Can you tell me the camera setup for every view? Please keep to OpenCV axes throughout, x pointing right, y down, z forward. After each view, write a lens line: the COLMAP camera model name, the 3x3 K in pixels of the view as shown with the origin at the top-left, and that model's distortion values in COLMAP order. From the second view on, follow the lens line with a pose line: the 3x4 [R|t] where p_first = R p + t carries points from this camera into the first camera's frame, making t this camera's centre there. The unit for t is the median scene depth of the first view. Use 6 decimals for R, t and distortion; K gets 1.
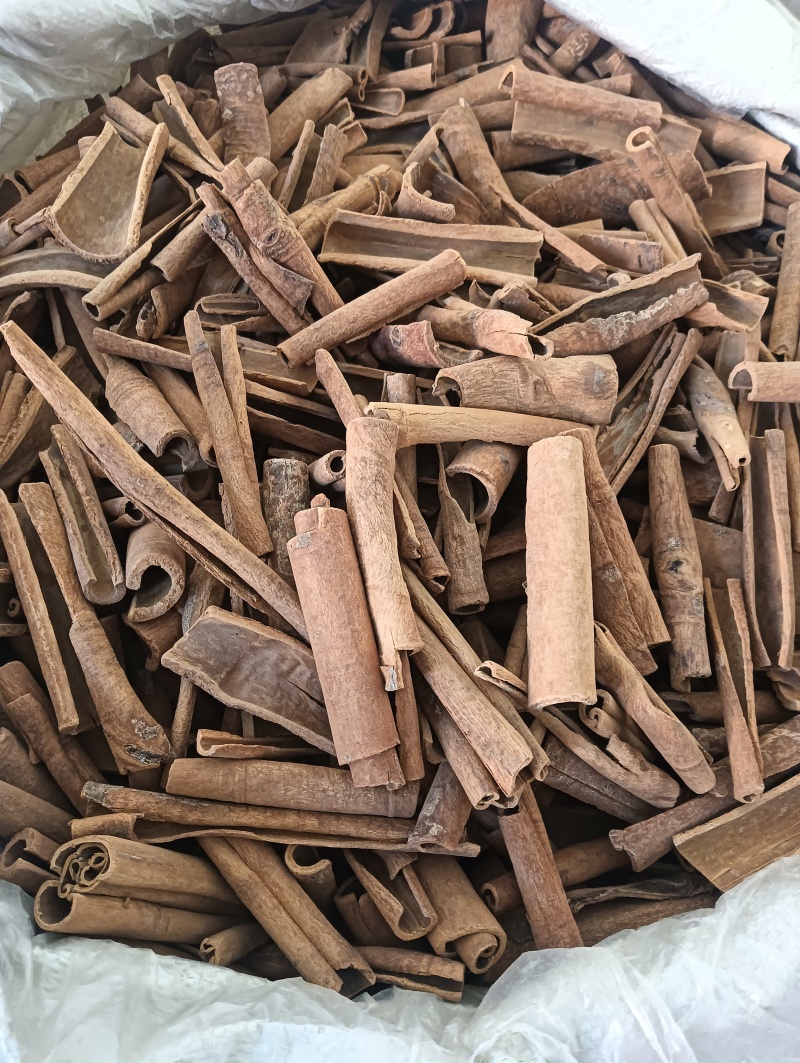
lens RADIAL K [[827.2, 0, 397.3], [0, 827.2, 533.6], [0, 0, 1]] dist [0.015559, -0.078229]
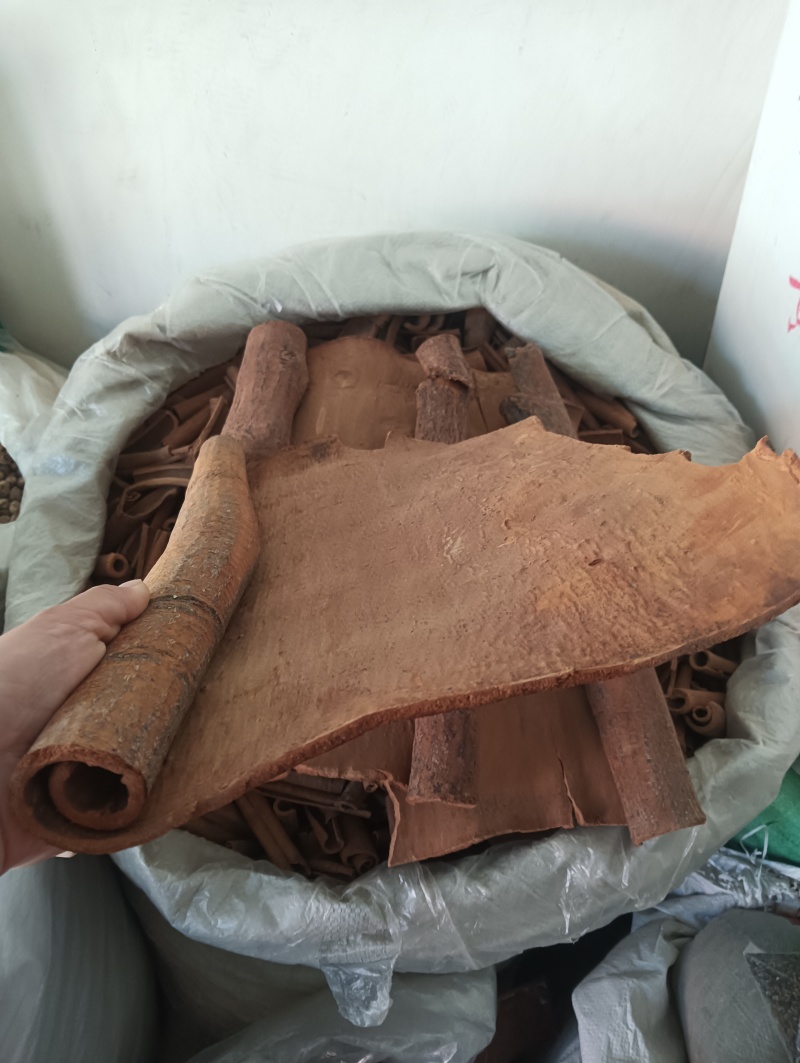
lens RADIAL K [[827.2, 0, 398.4], [0, 827.2, 524.5], [0, 0, 1]] dist [0.015559, -0.078229]
pose [[0.992211, 0.092505, -0.083428, 0.246488], [-0.100009, 0.990839, -0.090758, -0.113626], [0.074268, 0.098395, 0.992372, -0.934700]]
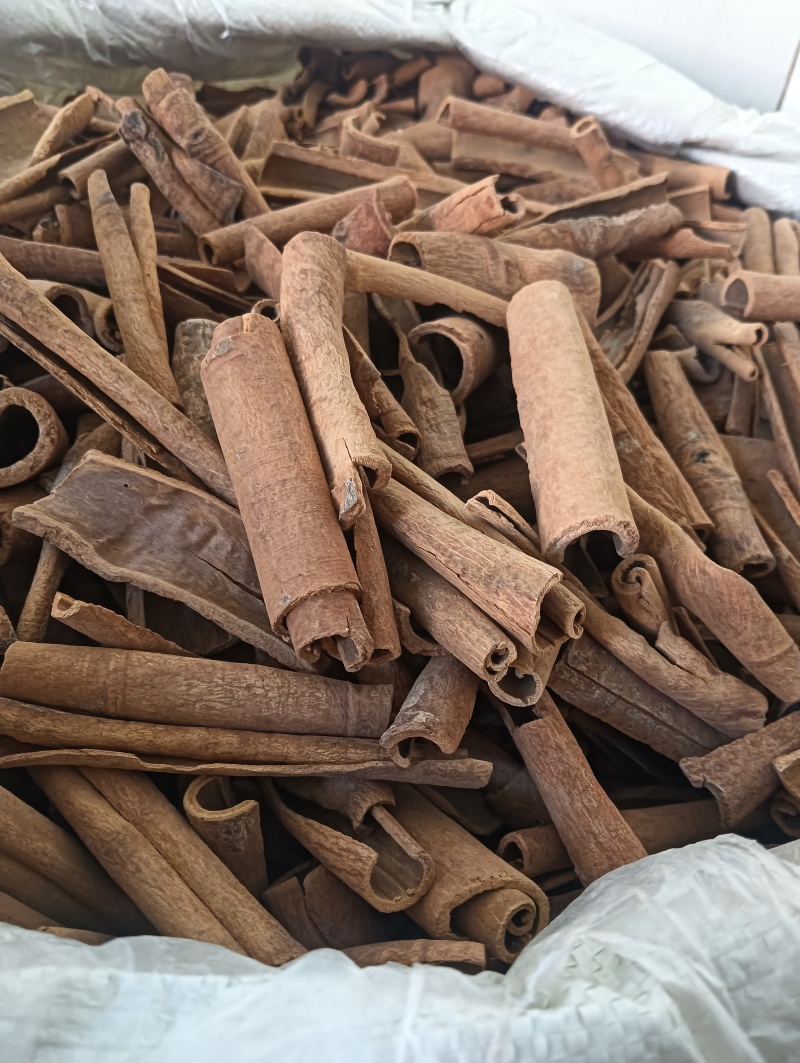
lens RADIAL K [[827.2, 0, 392.5], [0, 827.2, 558.0], [0, 0, 1]] dist [0.015559, -0.078229]
pose [[0.997362, -0.024078, 0.068475, -0.016405], [0.044037, 0.950641, -0.307151, 0.396735], [-0.057699, 0.309357, 0.949194, 0.325561]]
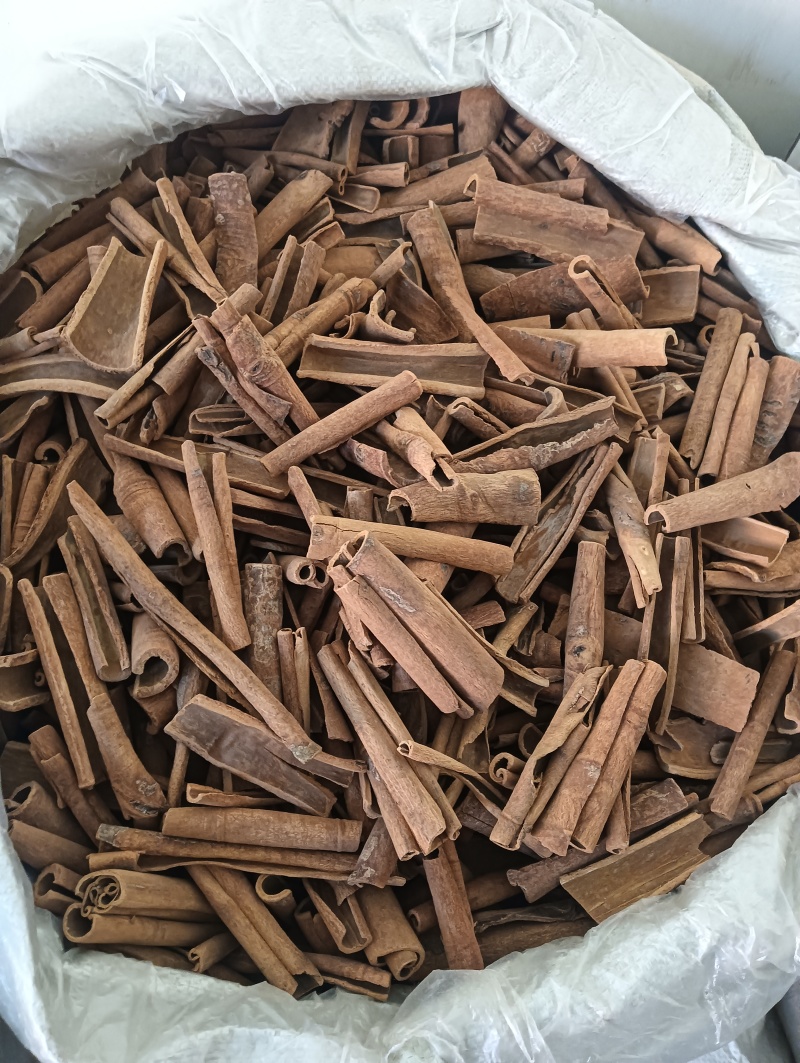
lens RADIAL K [[827.2, 0, 396.4], [0, 827.2, 523.2], [0, 0, 1]] dist [0.015559, -0.078229]
pose [[0.999481, 0.030415, 0.010599, 0.049275], [-0.031170, 0.996278, 0.080367, -0.267170], [-0.008116, -0.080656, 0.996709, -0.223223]]
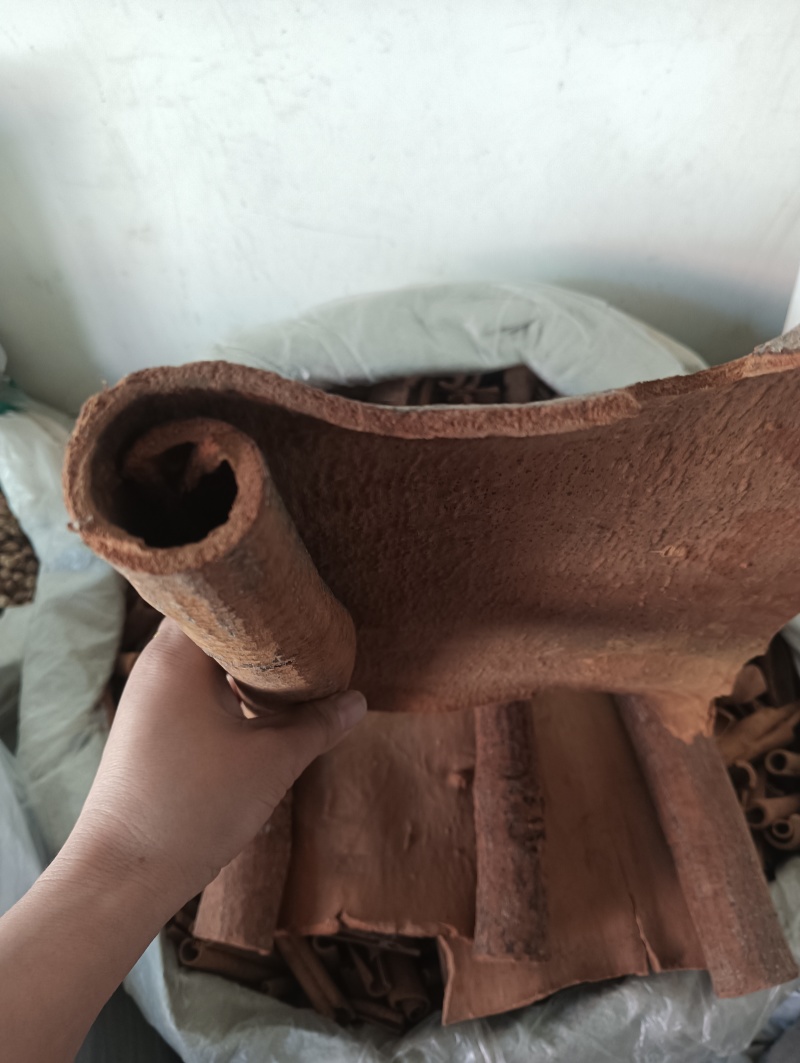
lens RADIAL K [[827.2, 0, 397.4], [0, 827.2, 533.1], [0, 0, 1]] dist [0.015559, -0.078229]
pose [[0.990755, 0.072265, -0.114813, 0.177480], [-0.081743, 0.993429, -0.080109, -0.337793], [0.108270, 0.088754, 0.990152, -0.781099]]
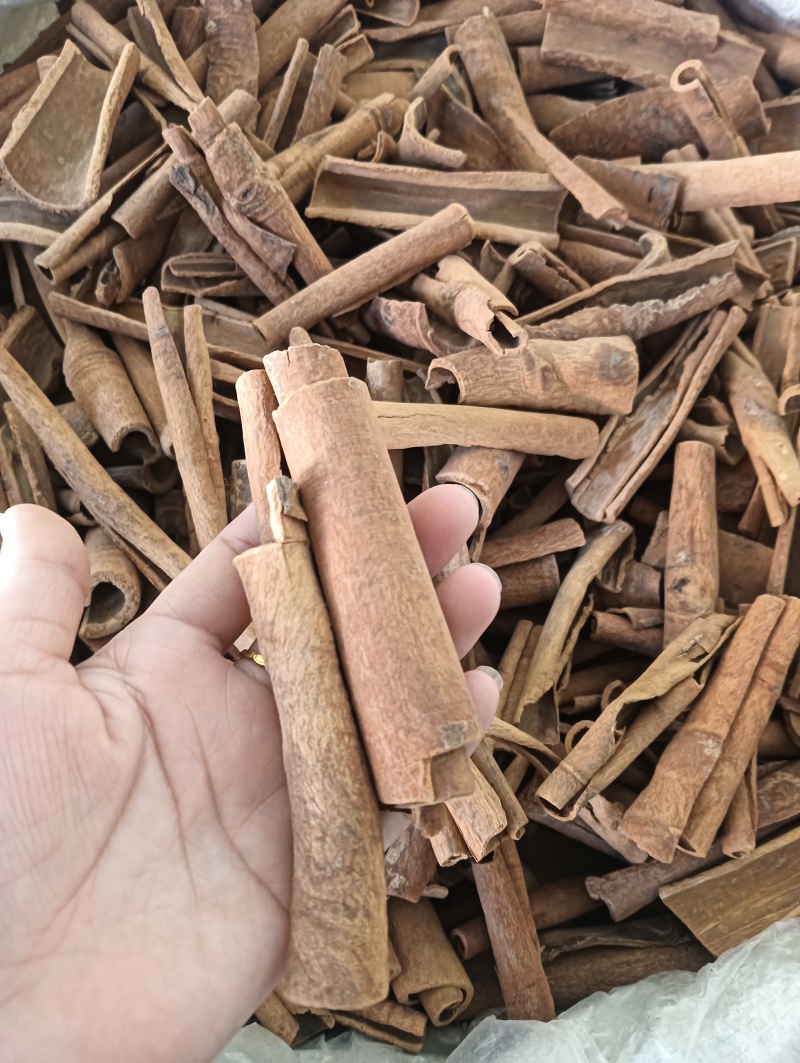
lens RADIAL K [[827.2, 0, 402.3], [0, 827.2, 532.7], [0, 0, 1]] dist [0.015559, -0.078229]
pose [[0.998896, 0.036608, -0.029448, 0.054821], [-0.032367, 0.990527, 0.133453, -0.143663], [0.034055, -0.132352, 0.990618, 0.117262]]
